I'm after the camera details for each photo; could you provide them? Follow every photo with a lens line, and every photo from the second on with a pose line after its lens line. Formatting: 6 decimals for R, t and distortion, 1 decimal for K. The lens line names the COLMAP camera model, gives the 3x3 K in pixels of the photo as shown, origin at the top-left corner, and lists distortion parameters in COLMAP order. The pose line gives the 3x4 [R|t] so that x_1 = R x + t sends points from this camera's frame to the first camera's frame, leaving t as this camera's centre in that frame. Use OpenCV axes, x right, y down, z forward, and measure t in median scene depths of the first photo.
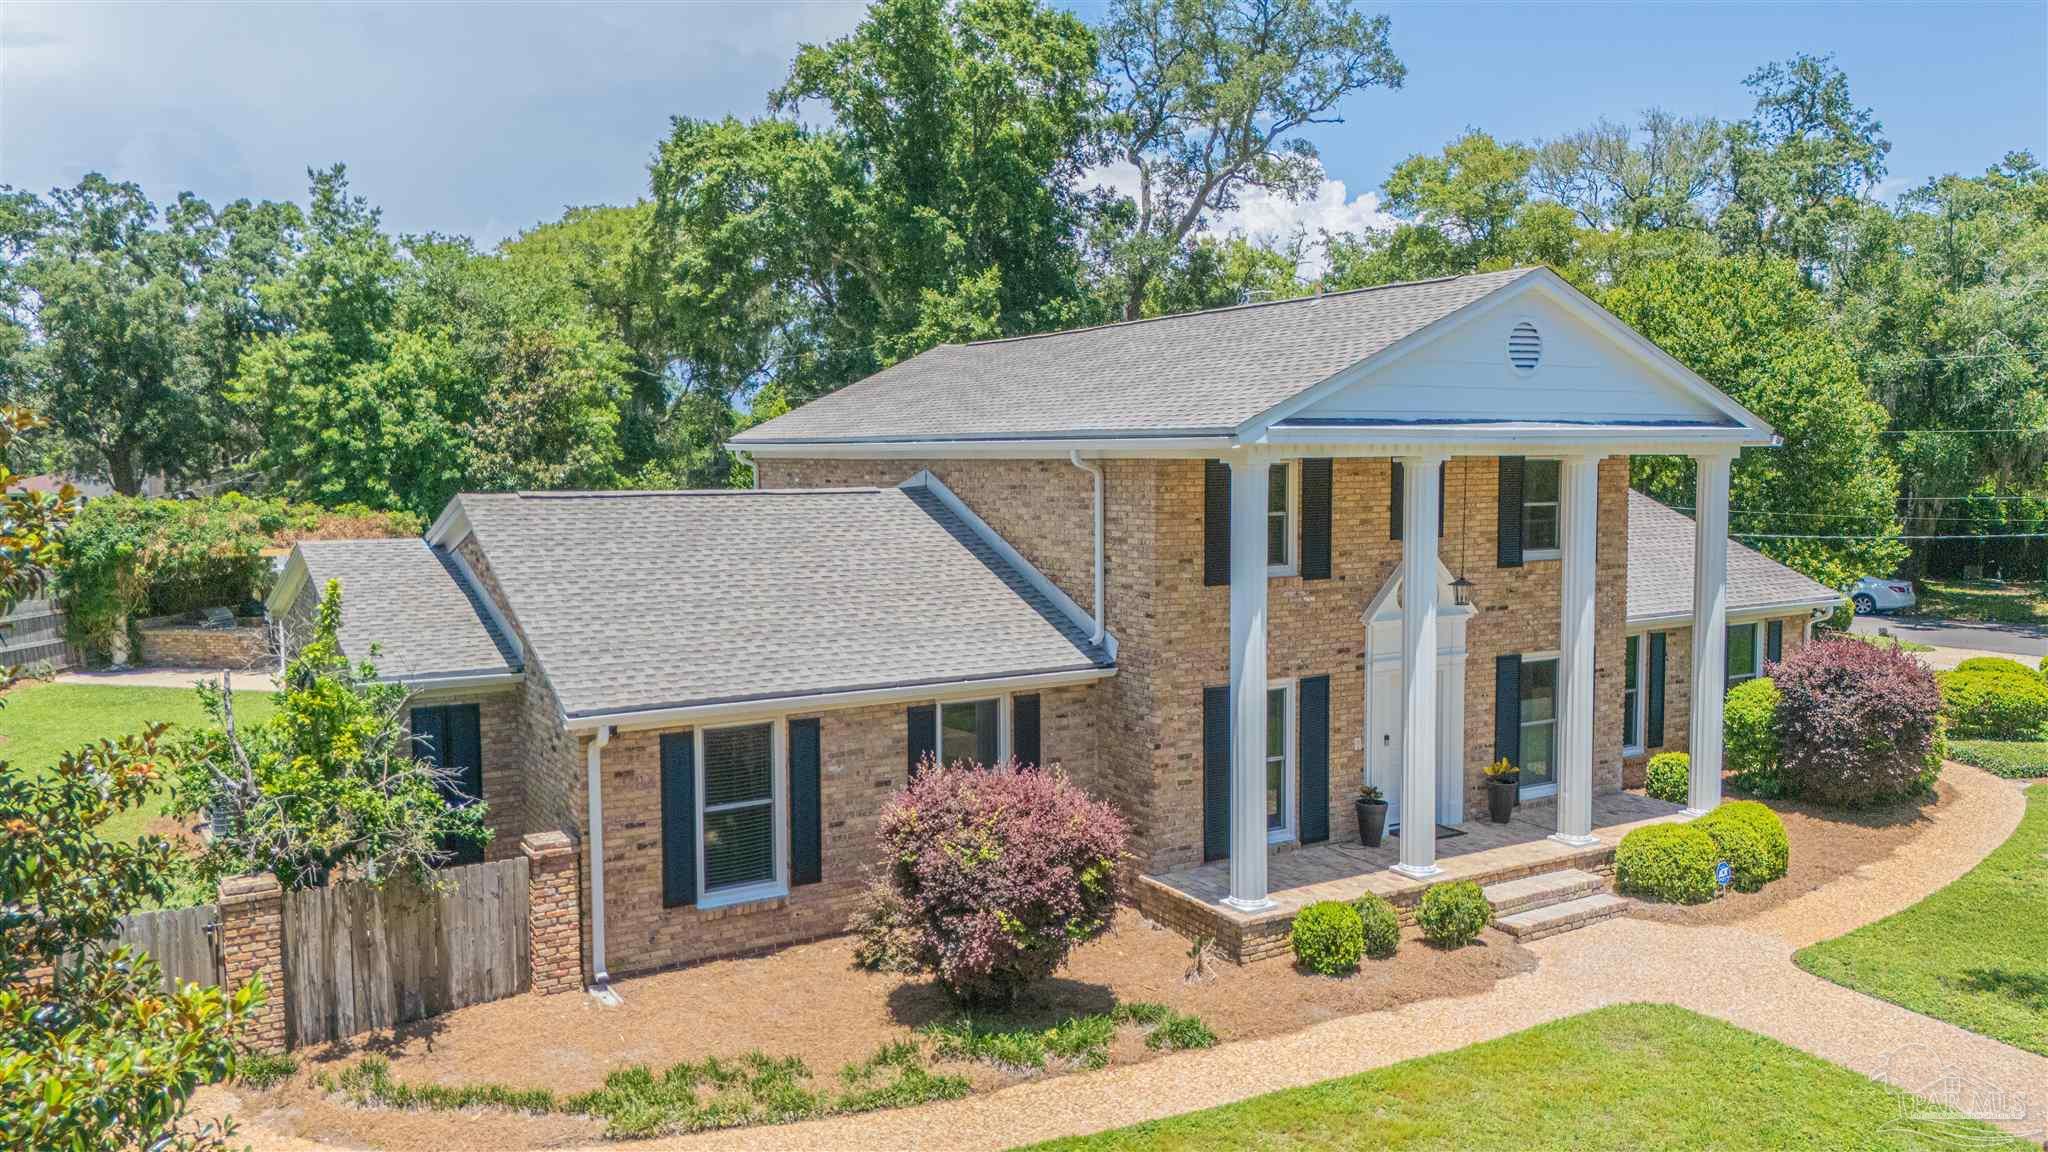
lens RADIAL K [[1512.8, 0, 1044.7], [0, 1512.8, 556.5], [0, 0, 1]] dist [0.063429, -0.050752]
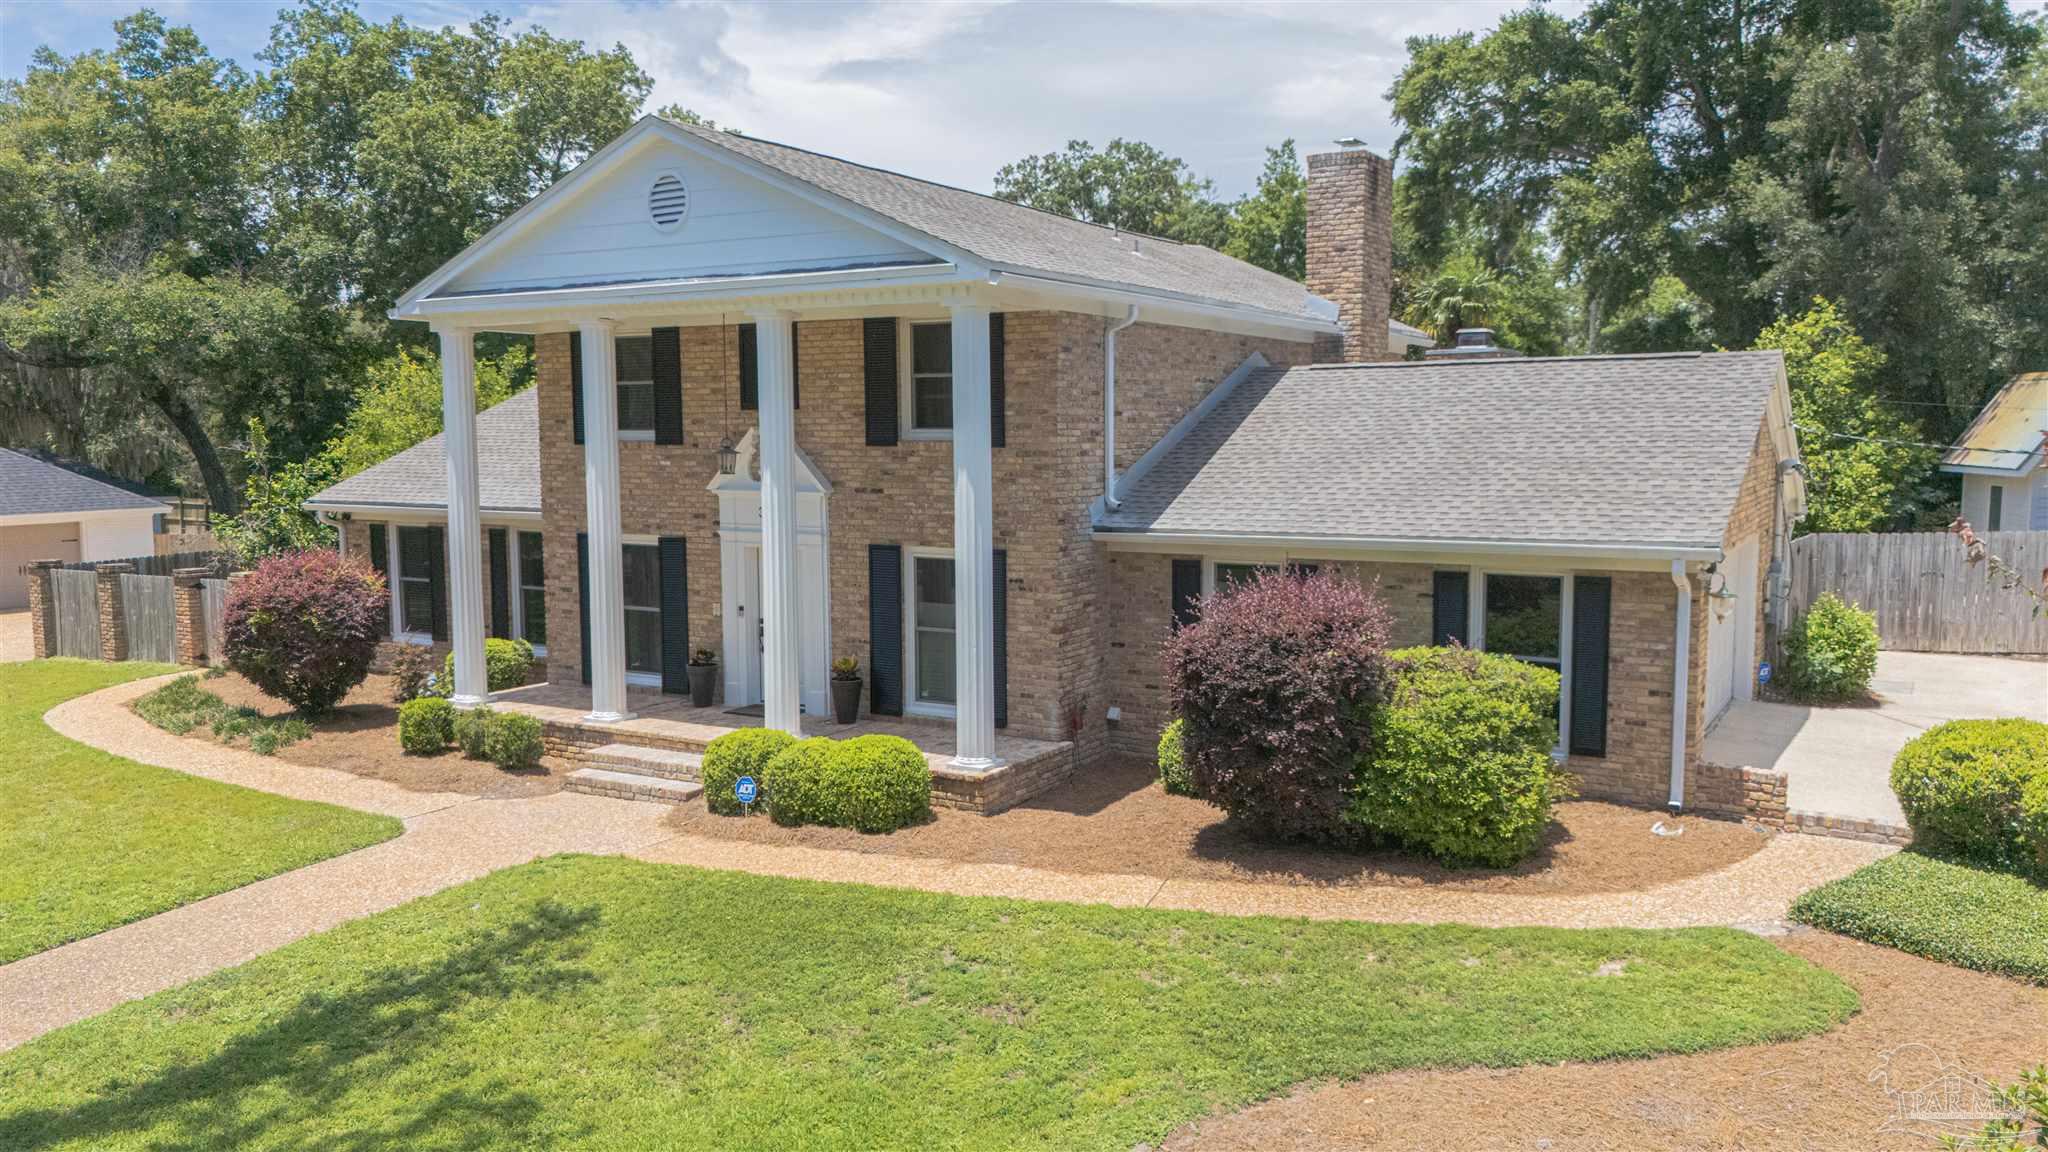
lens RADIAL K [[1512.8, 0, 1038.6], [0, 1512.8, 572.3], [0, 0, 1]] dist [0.063429, -0.050752]
pose [[0.485938, 0.085947, -0.869757, 1.217028], [-0.059444, 0.996099, 0.065219, 0.019034], [0.871969, 0.020009, 0.489151, 0.699142]]
